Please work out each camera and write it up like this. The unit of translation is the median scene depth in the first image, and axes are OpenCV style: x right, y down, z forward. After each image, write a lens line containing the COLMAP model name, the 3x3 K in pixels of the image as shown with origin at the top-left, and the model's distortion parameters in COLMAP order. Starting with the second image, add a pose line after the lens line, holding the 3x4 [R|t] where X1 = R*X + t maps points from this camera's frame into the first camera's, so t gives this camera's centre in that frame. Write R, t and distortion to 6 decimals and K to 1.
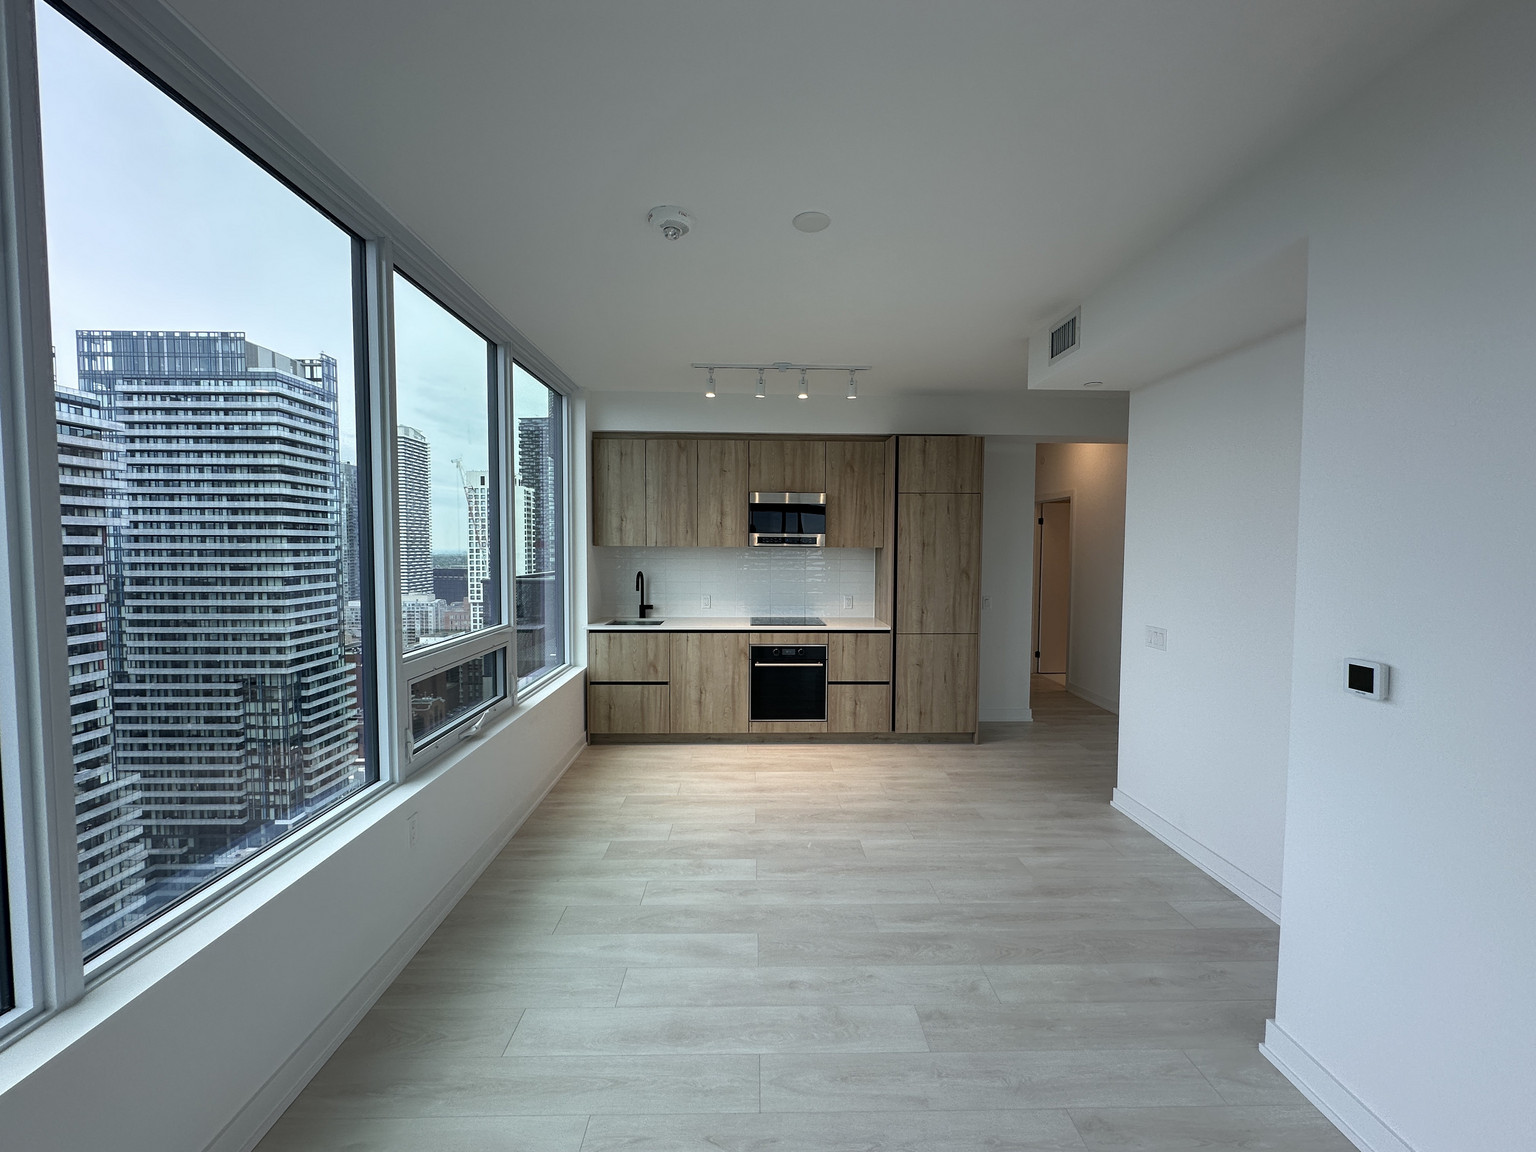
lens RADIAL K [[617.6, 0, 757.5], [0, 617.6, 565.9], [0, 0, 1]] dist [0.000540, 0.000883]
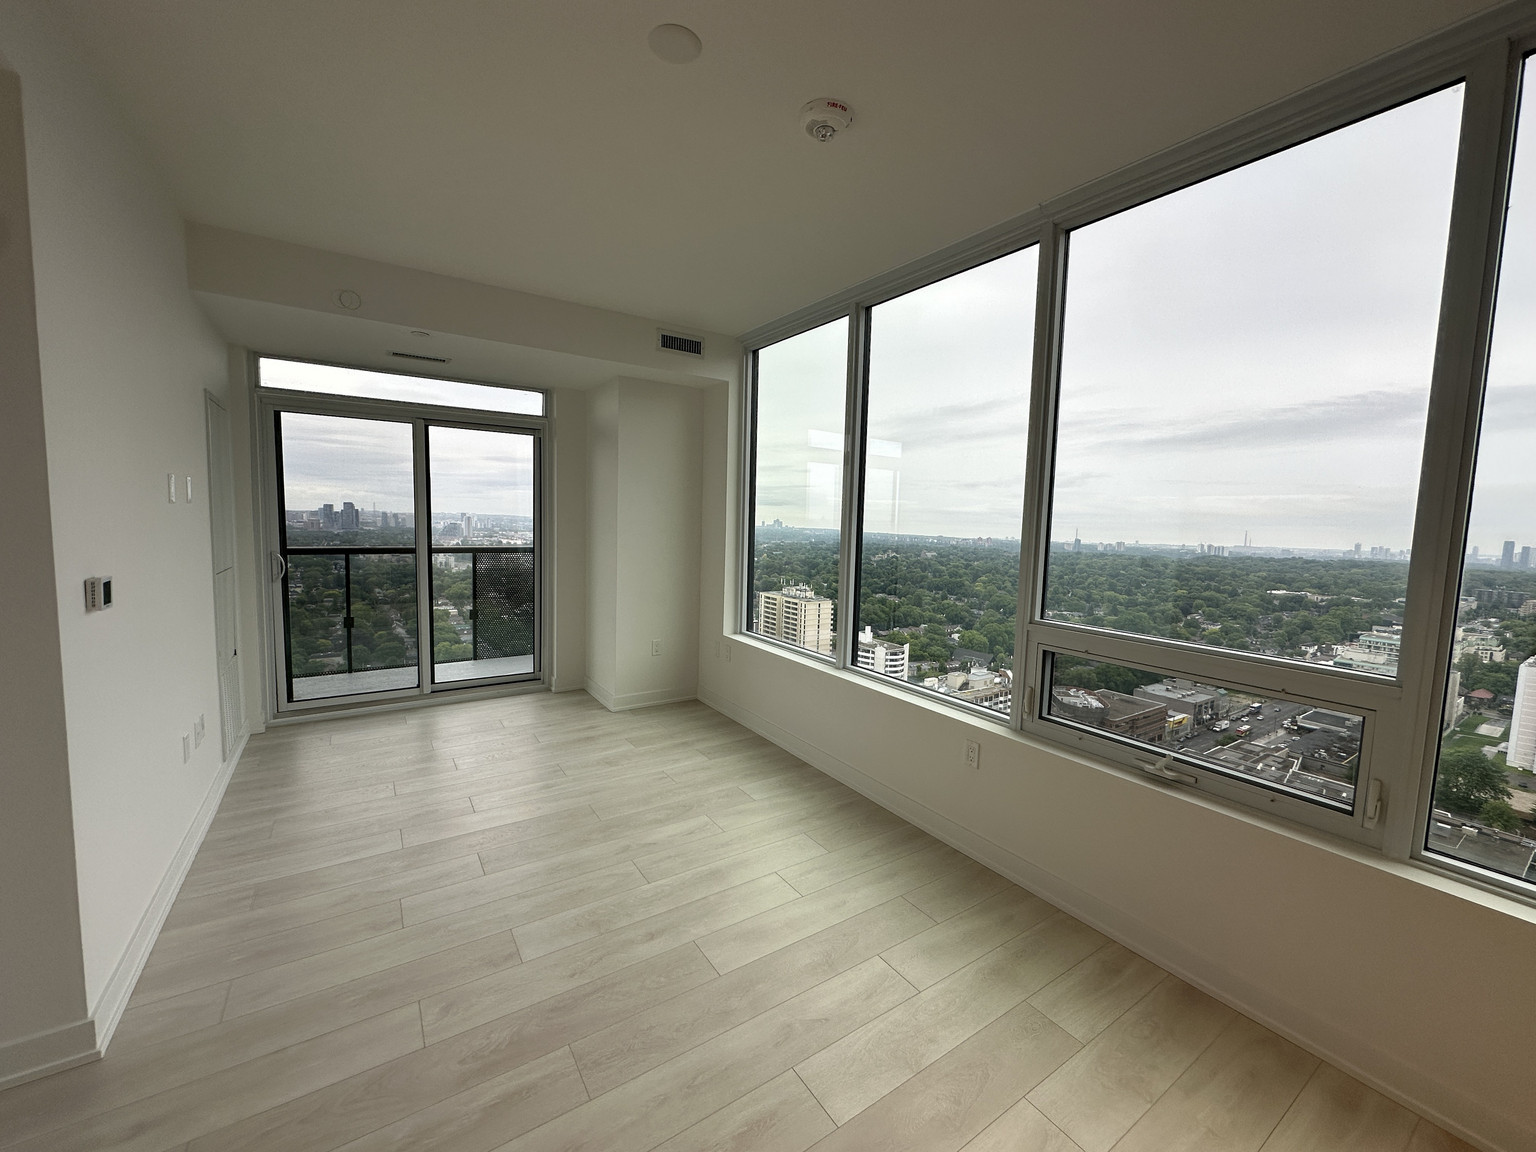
lens RADIAL K [[617.6, 0, 763.4], [0, 617.6, 570.6], [0, 0, 1]] dist [0.000540, 0.000883]
pose [[-0.833039, 0.021131, -0.552810, 0.364268], [-0.054728, 0.991221, 0.120358, -0.032840], [0.550500, 0.130517, -0.824569, 1.511246]]
